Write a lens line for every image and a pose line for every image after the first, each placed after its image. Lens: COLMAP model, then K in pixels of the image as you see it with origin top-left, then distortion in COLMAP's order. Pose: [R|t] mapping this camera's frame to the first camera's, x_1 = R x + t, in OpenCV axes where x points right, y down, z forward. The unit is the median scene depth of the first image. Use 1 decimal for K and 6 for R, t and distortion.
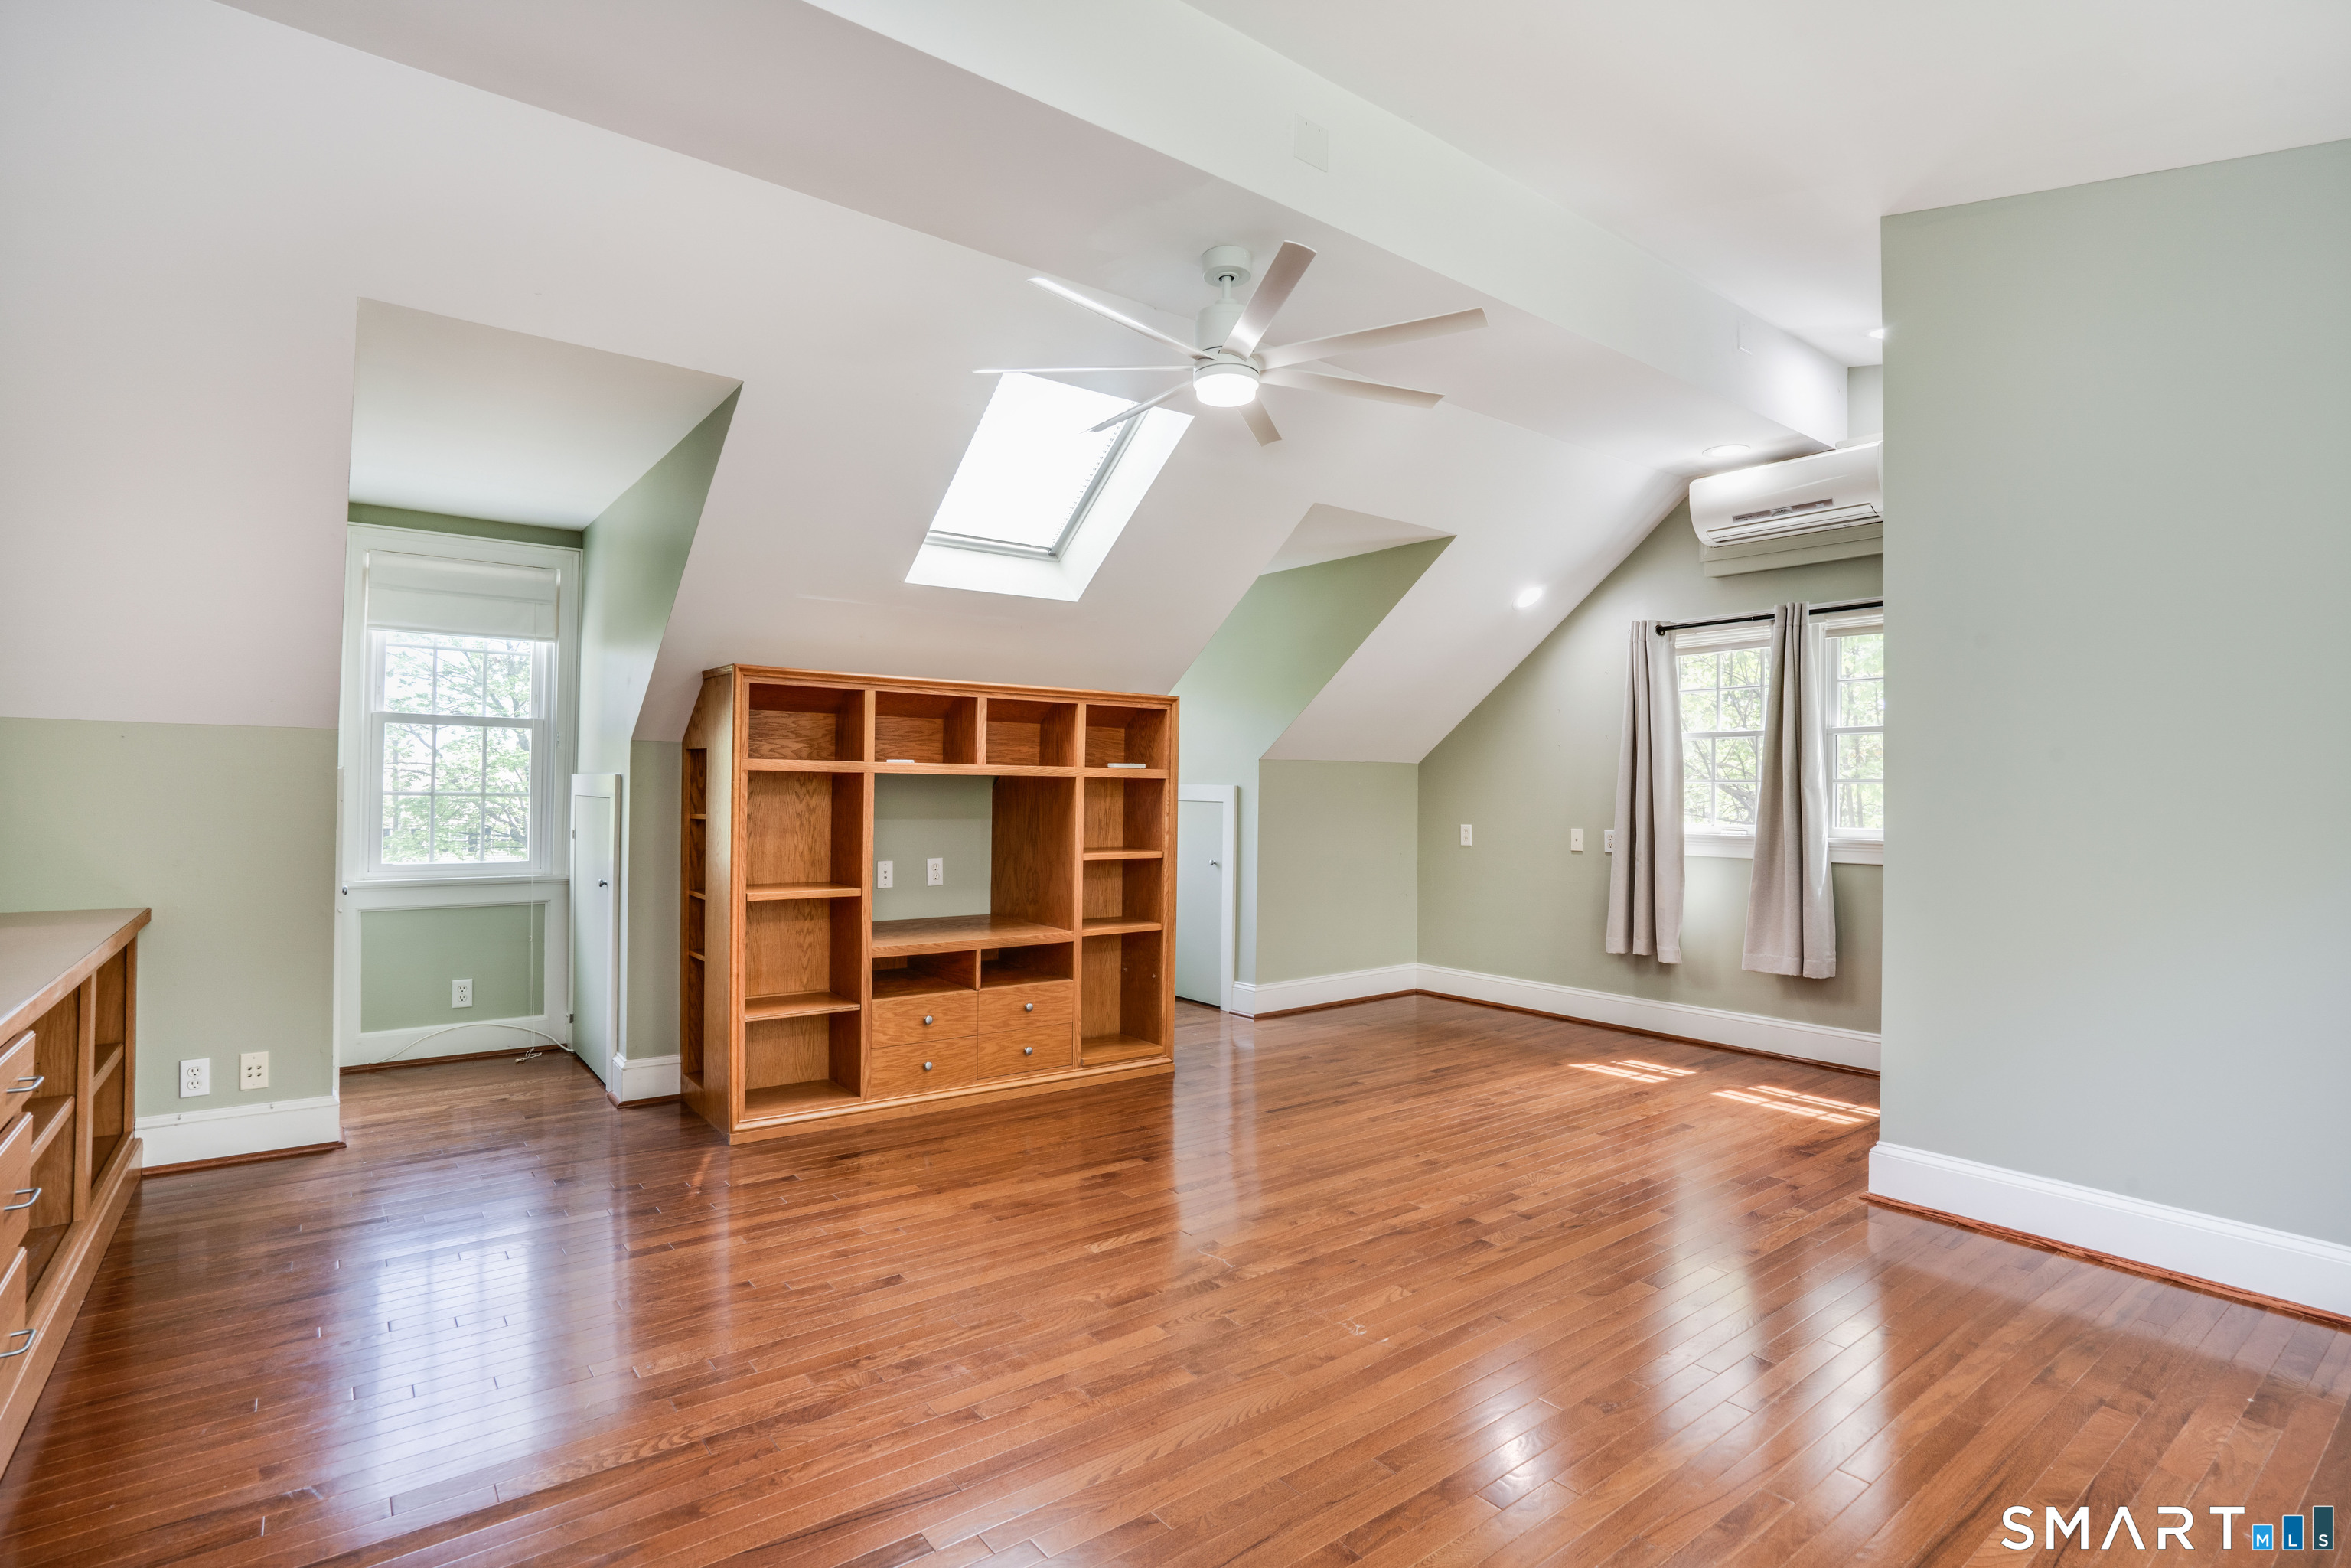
lens RADIAL K [[1137.8, 0, 1175.7], [0, 1137.8, 783.2], [0, 0, 1]] dist [-0.028123, -0.000299]
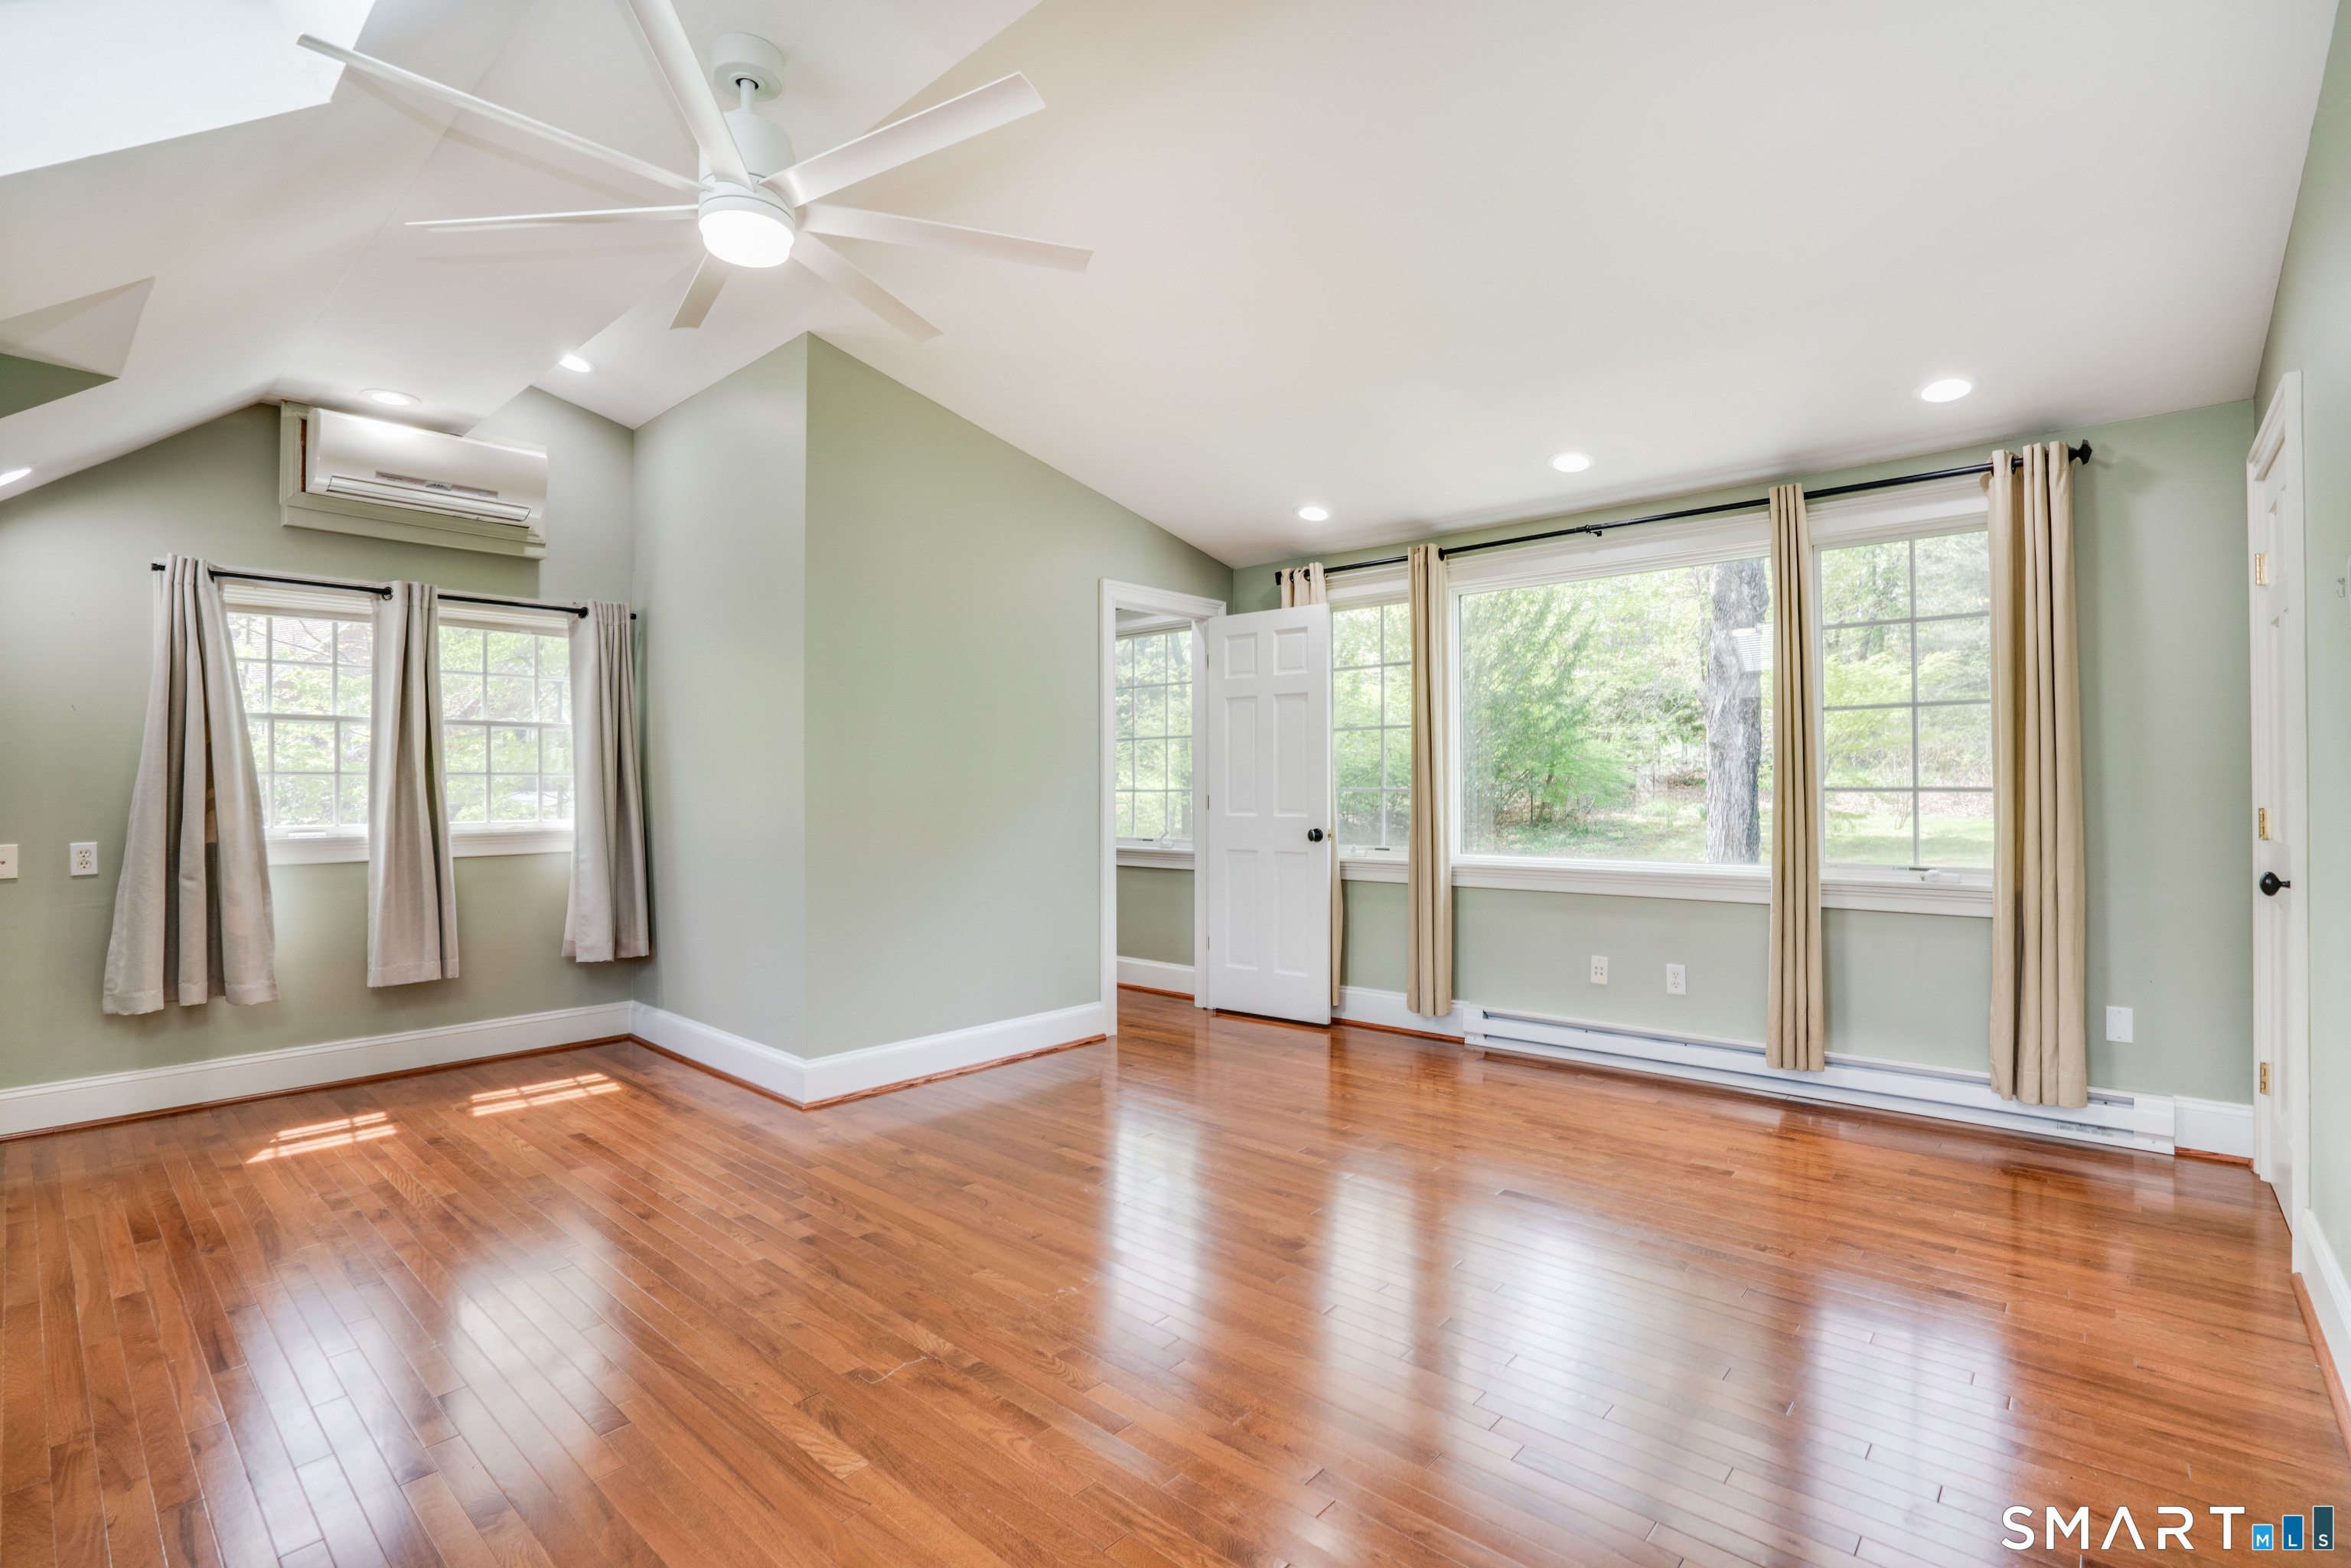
lens RADIAL K [[1073.2, 0, 1175.5], [0, 1073.2, 784.1], [0, 0, 1]] dist [-0.025205, -0.000080]
pose [[-0.173276, -0.007401, 0.984845, -0.530909], [-0.006923, 0.999956, 0.006296, -0.003957], [-0.984849, -0.005727, -0.173320, 0.669106]]
